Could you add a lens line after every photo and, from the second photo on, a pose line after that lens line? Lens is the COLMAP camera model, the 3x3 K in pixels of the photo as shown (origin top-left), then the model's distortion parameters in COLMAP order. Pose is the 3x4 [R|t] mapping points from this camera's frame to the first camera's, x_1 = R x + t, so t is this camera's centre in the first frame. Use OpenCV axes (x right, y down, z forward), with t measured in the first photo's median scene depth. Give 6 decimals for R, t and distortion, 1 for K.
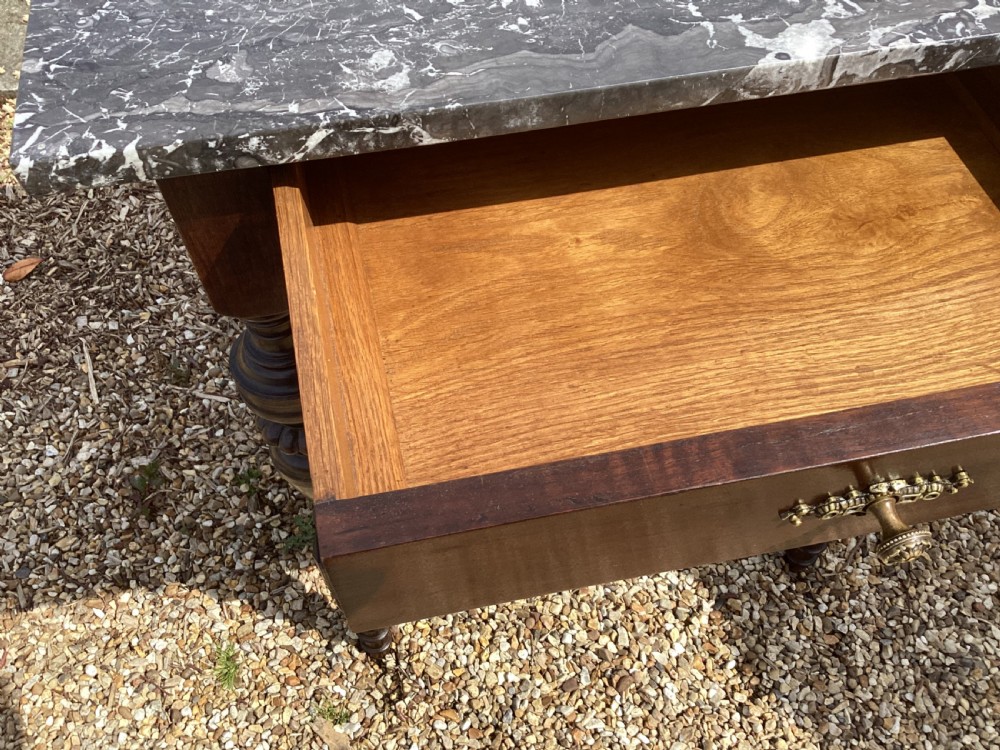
lens RADIAL K [[888.5, 0, 534.3], [0, 888.5, 374.3], [0, 0, 1]] dist [0.007378, -0.044515]
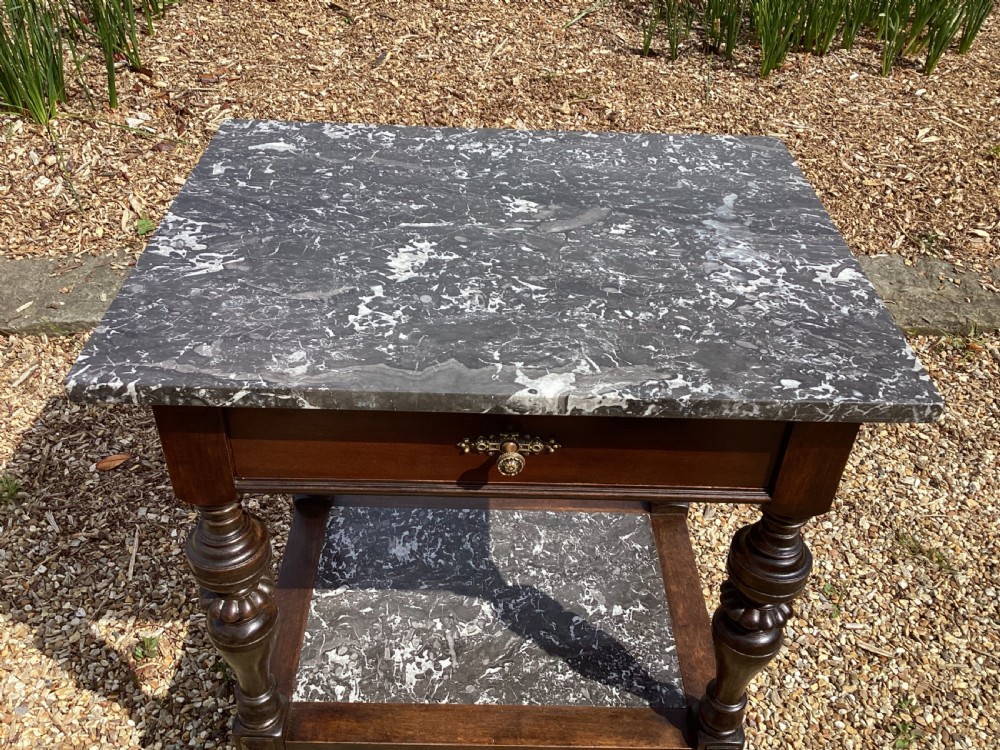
lens RADIAL K [[901.4, 0, 498.8], [0, 901.4, 376.3], [0, 0, 1]] dist [0.110755, -0.212620]
pose [[0.971982, 0.150368, -0.180667, 0.202556], [-0.198433, 0.936915, -0.287774, 0.037470], [0.125998, 0.315561, 0.940503, -0.213979]]
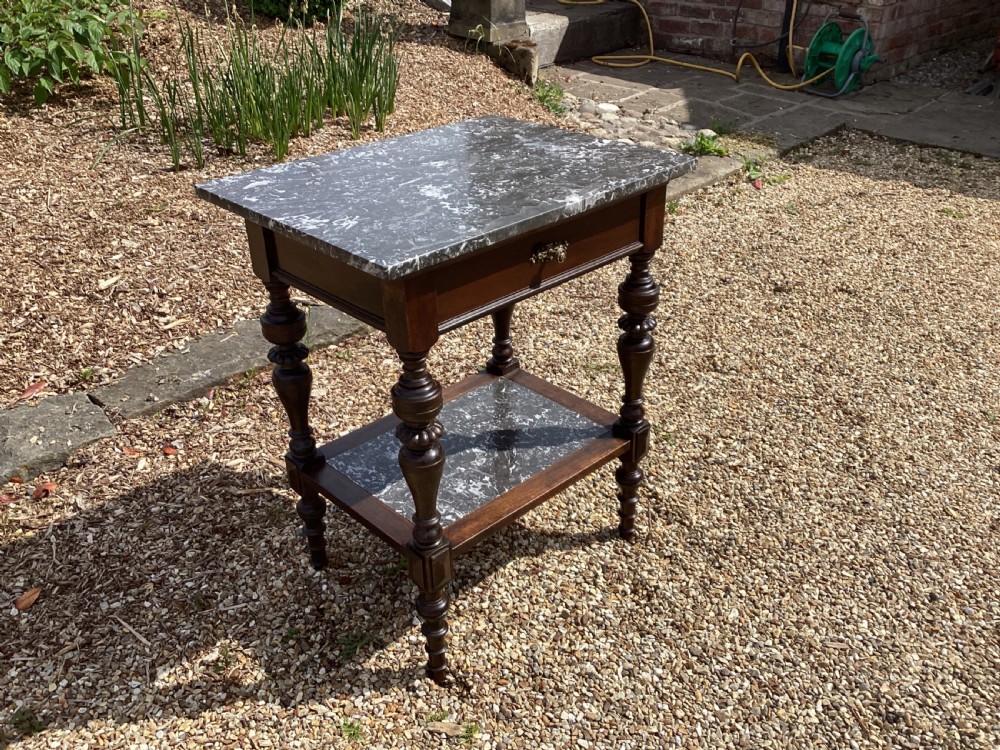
lens RADIAL K [[901.4, 0, 498.8], [0, 901.4, 376.3], [0, 0, 1]] dist [0.110755, -0.212620]
pose [[0.866478, -0.280418, 0.413015, -0.578290], [0.433122, 0.833670, -0.342637, 0.456275], [-0.248237, 0.475773, 0.843812, -0.533364]]
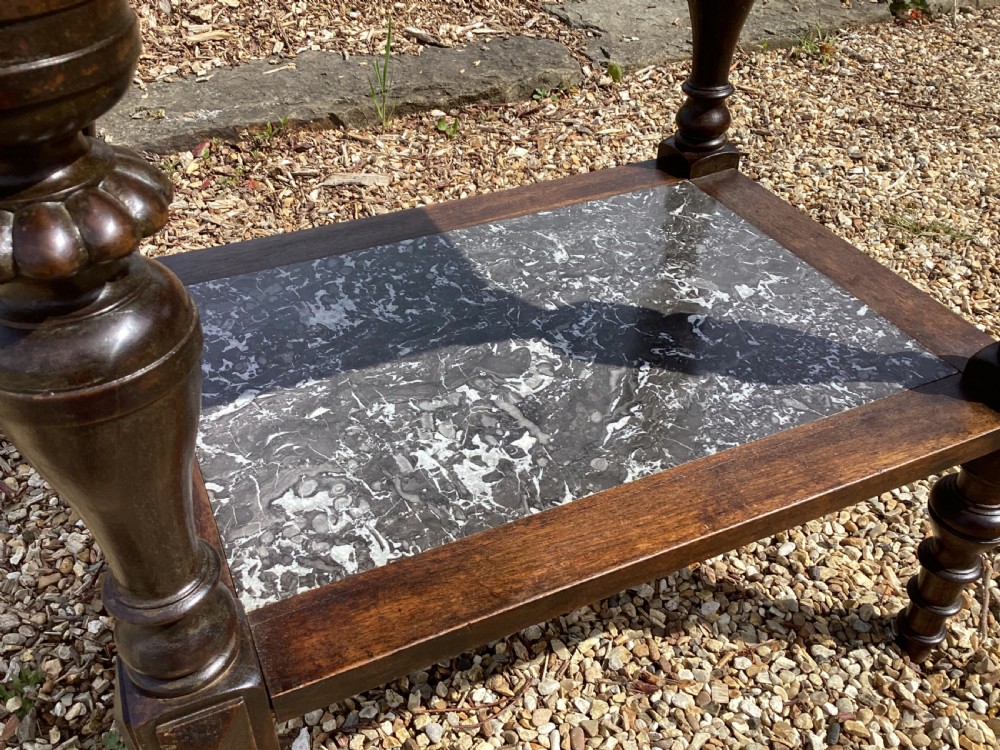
lens RADIAL K [[901.4, 0, 498.8], [0, 901.4, 376.3], [0, 0, 1]] dist [0.110755, -0.212620]
pose [[0.981930, -0.132057, 0.135554, -0.077527], [0.166442, 0.943510, -0.286505, 0.165997], [-0.090062, 0.303890, 0.948441, 0.387525]]
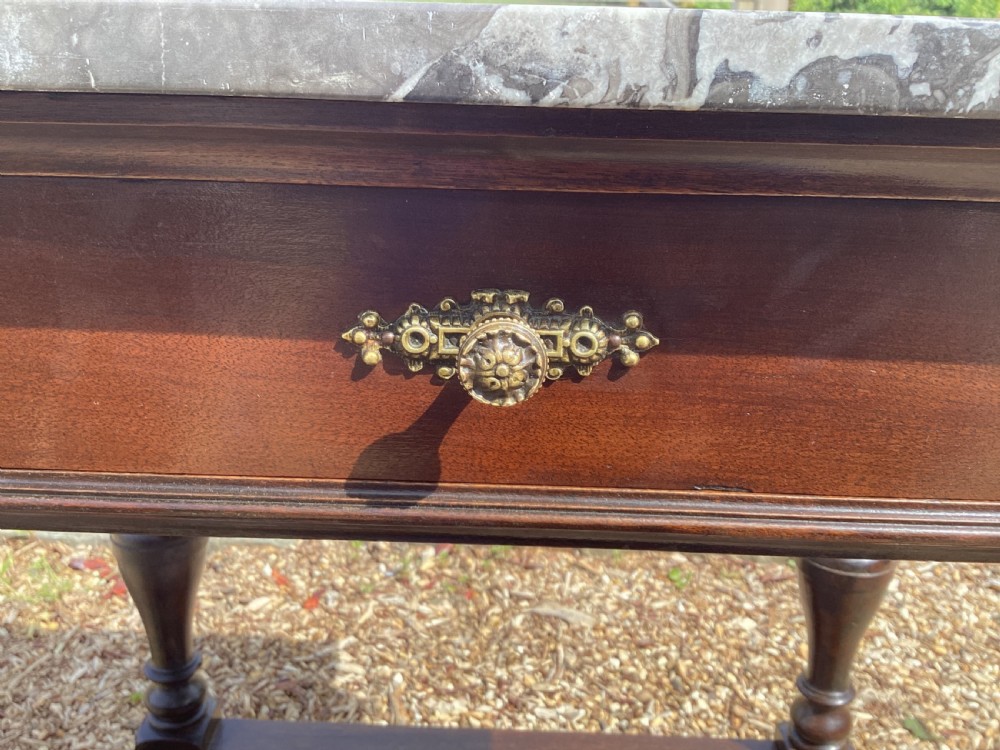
lens RADIAL K [[917.0, 0, 500.0], [0, 917.0, 375.0], [0, 0, 1]] dist [0.106969, -0.248660]
pose [[0.965065, 0.078193, -0.250069, 0.149134], [-0.215564, 0.779480, -0.588169, 0.028406], [0.148933, 0.621528, 0.769105, 0.305025]]
